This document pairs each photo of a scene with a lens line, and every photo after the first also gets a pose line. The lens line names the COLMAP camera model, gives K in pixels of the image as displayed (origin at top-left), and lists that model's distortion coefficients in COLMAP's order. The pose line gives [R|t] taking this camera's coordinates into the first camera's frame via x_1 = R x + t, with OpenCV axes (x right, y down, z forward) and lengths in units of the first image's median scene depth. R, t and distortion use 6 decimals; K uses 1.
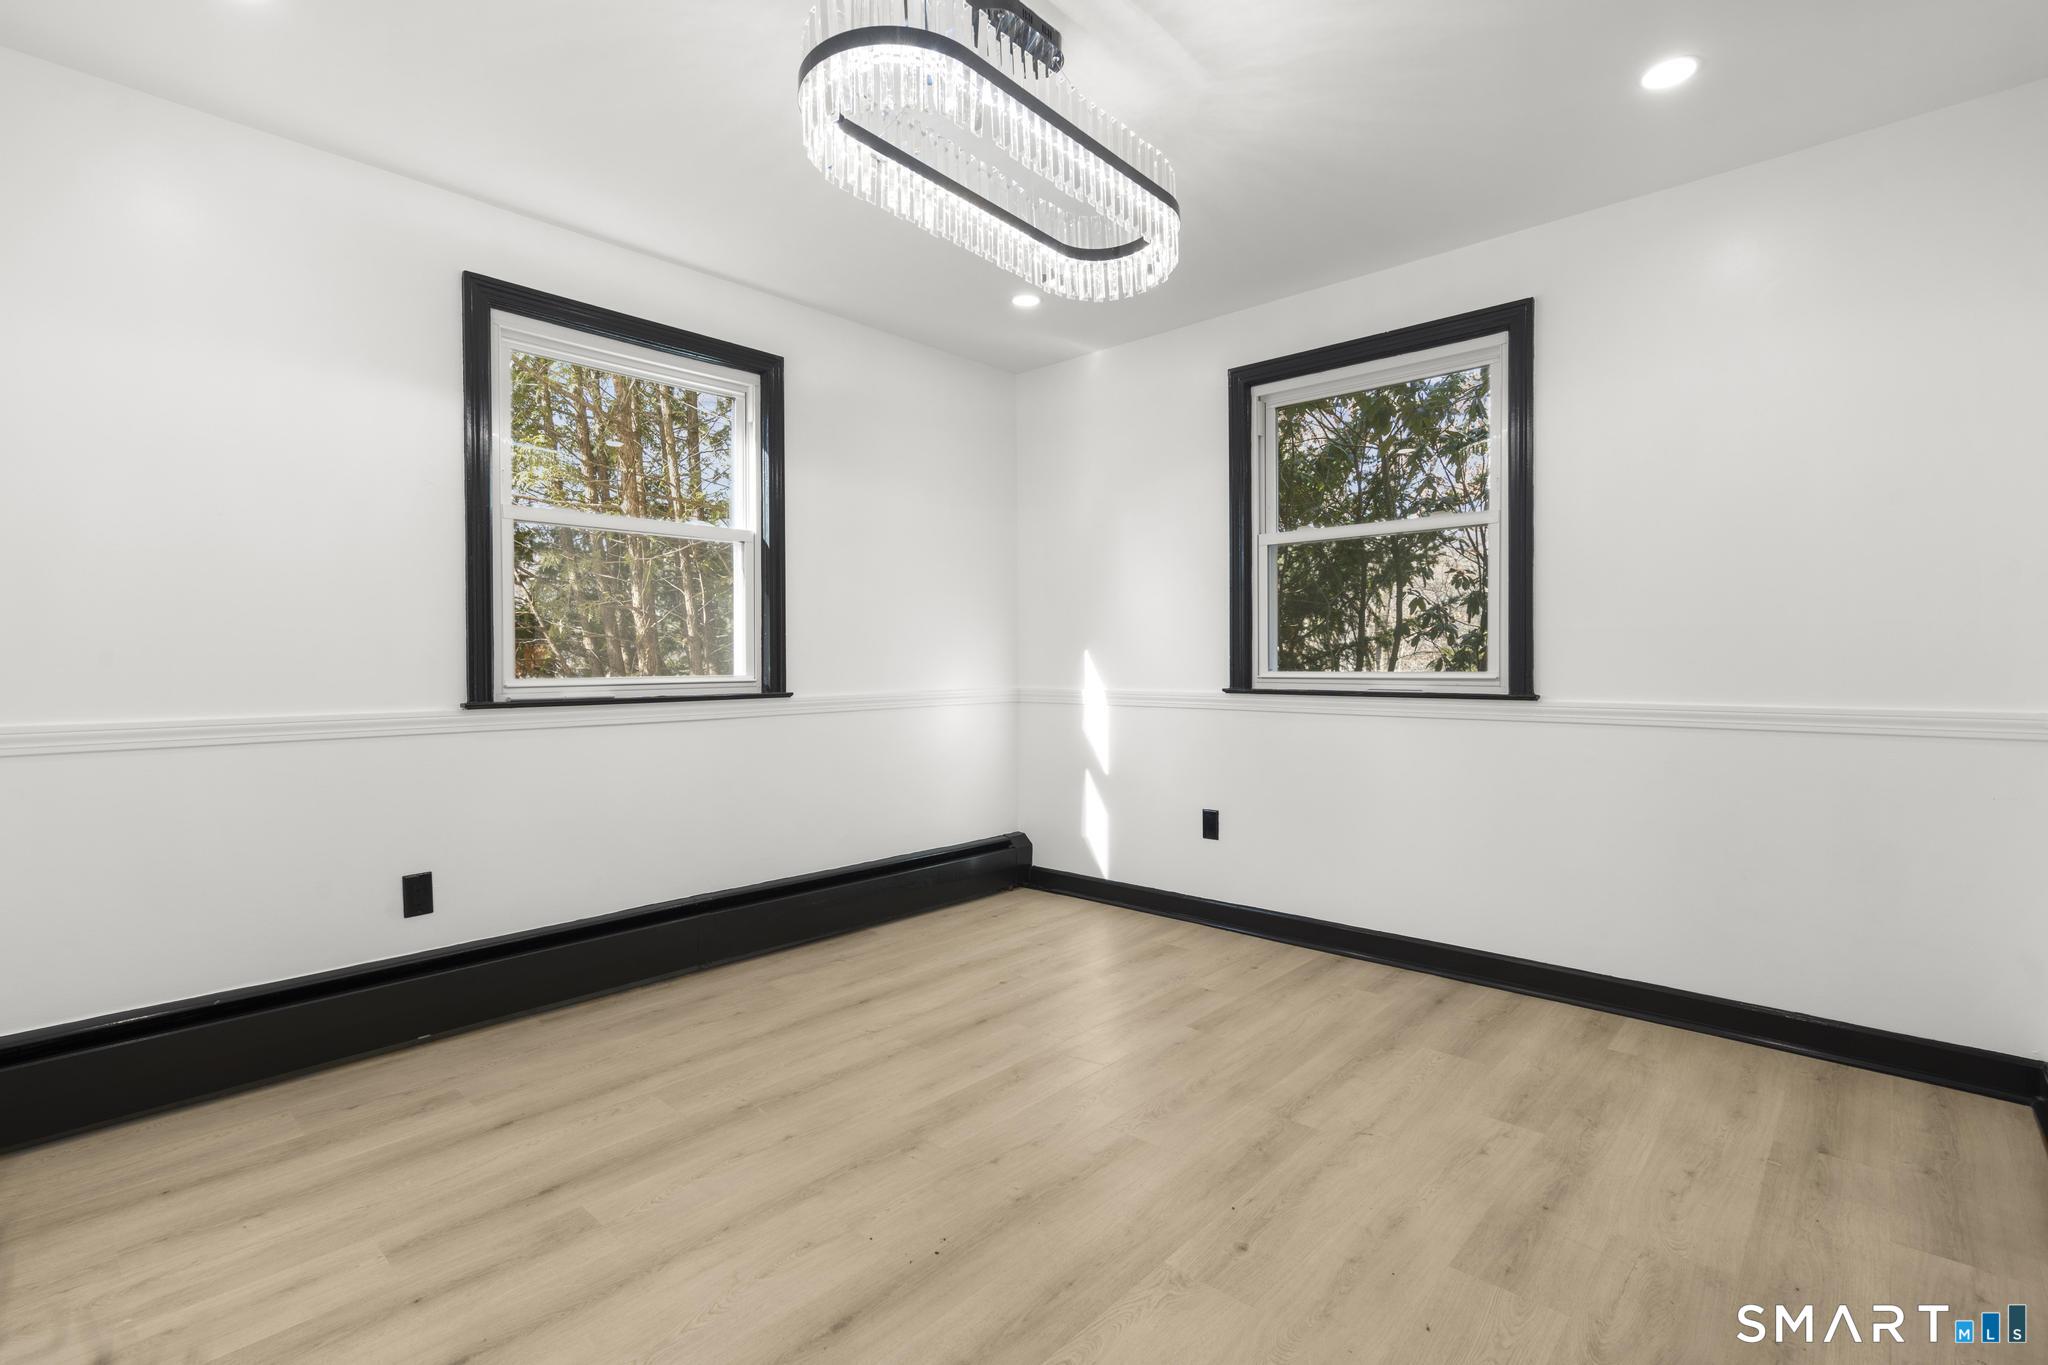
lens RADIAL K [[936.7, 0, 1017.1], [0, 936.7, 676.6], [0, 0, 1]] dist [-0.006292, 0.004237]
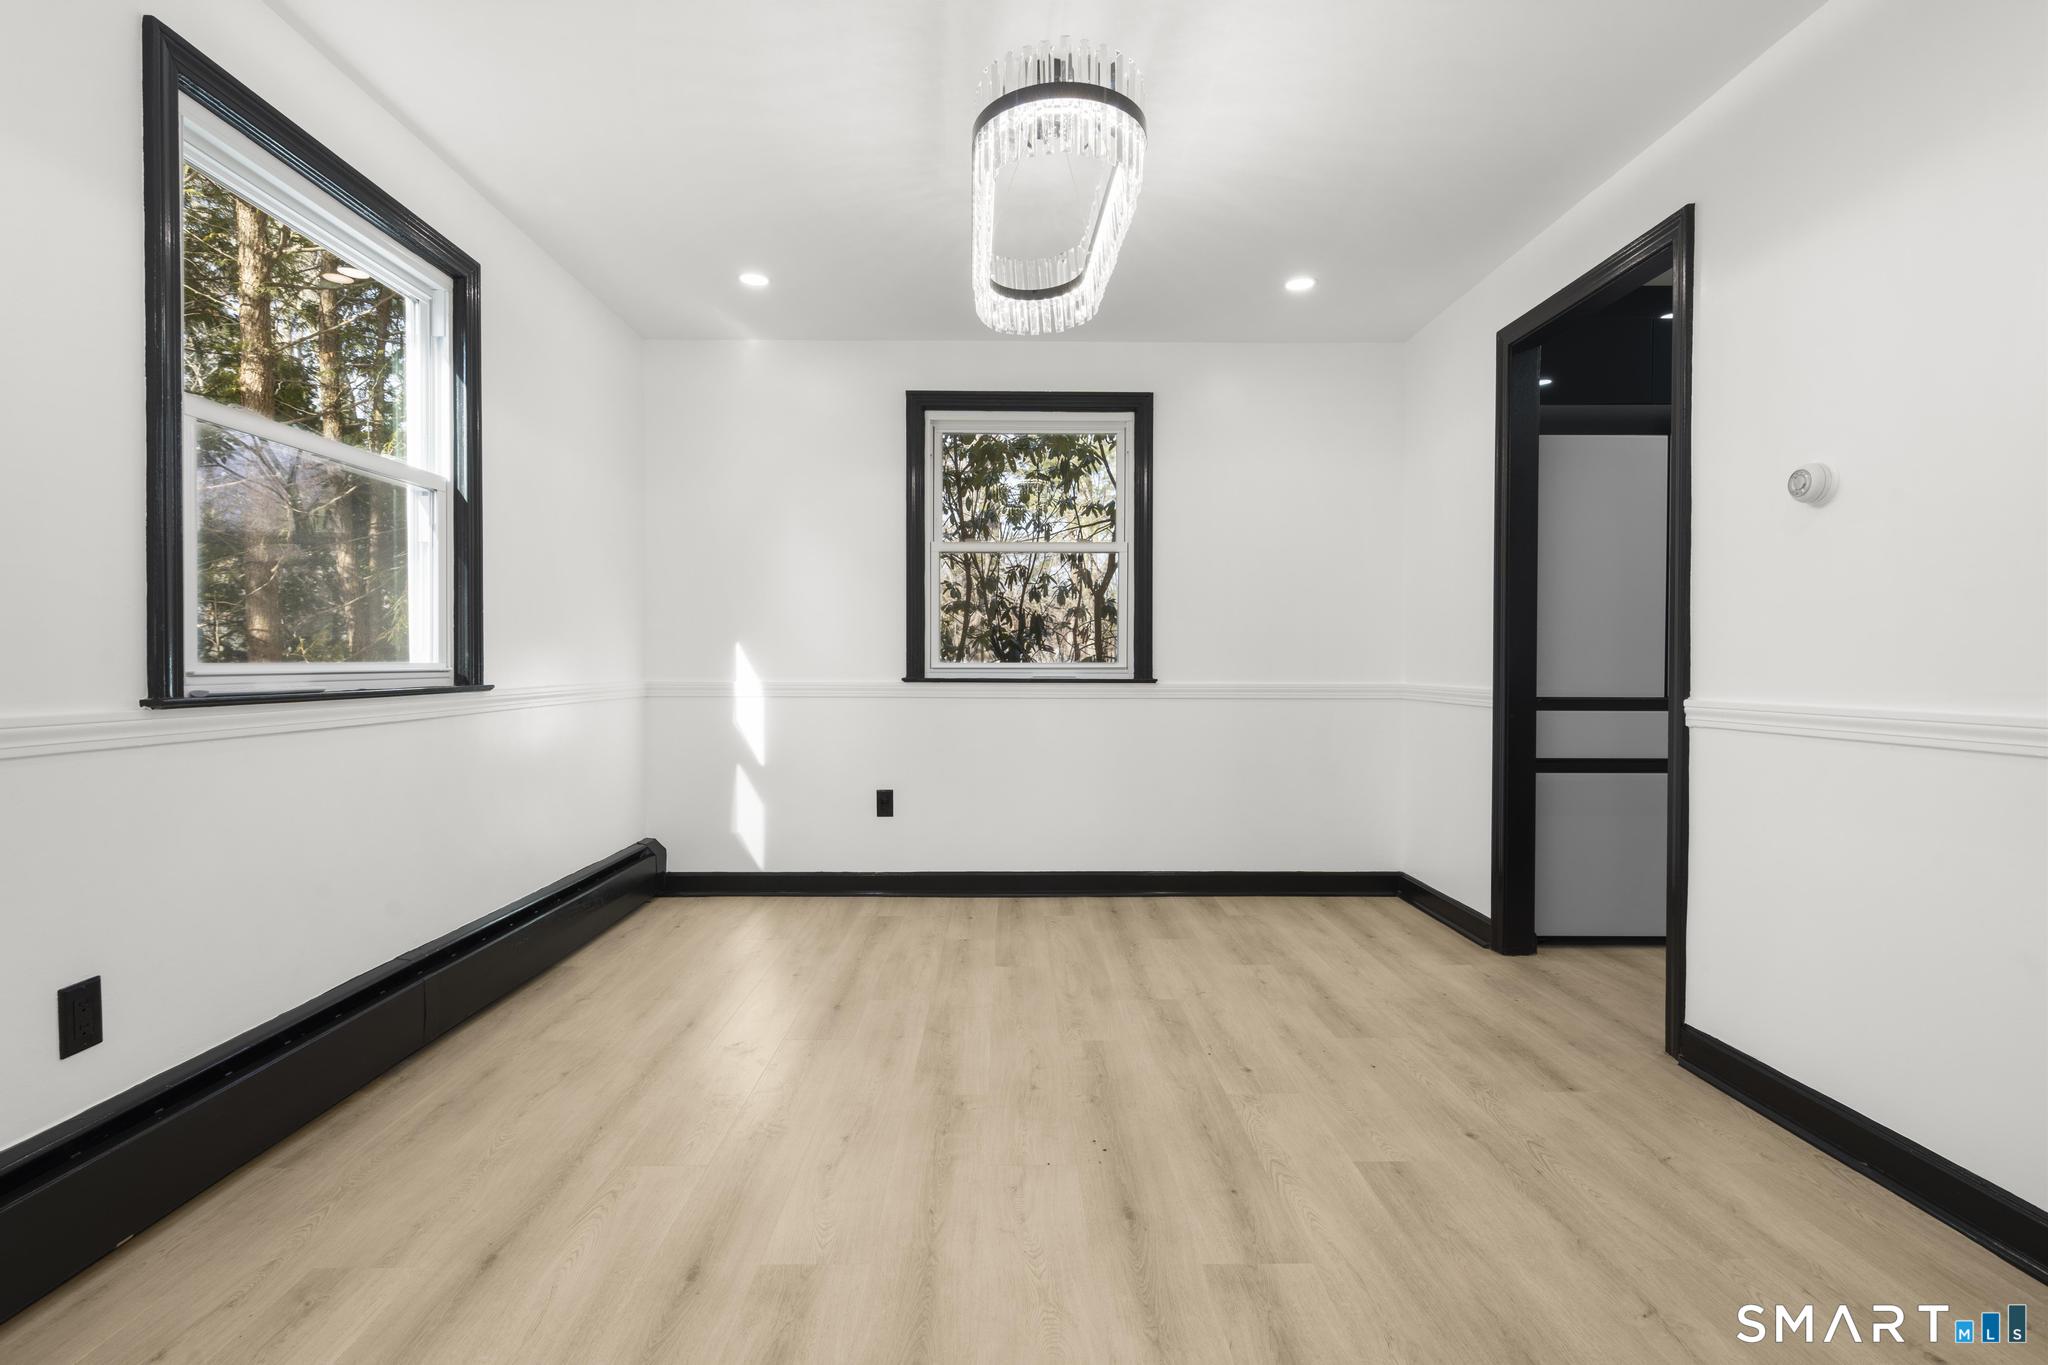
lens RADIAL K [[936.7, 0, 1017.1], [0, 936.7, 676.6], [0, 0, 1]] dist [-0.006292, 0.004237]
pose [[0.727522, -0.004180, 0.686071, -0.532329], [0.006843, 0.999976, -0.001164, 0.016101], [-0.686050, 0.005542, 0.727534, 0.125575]]
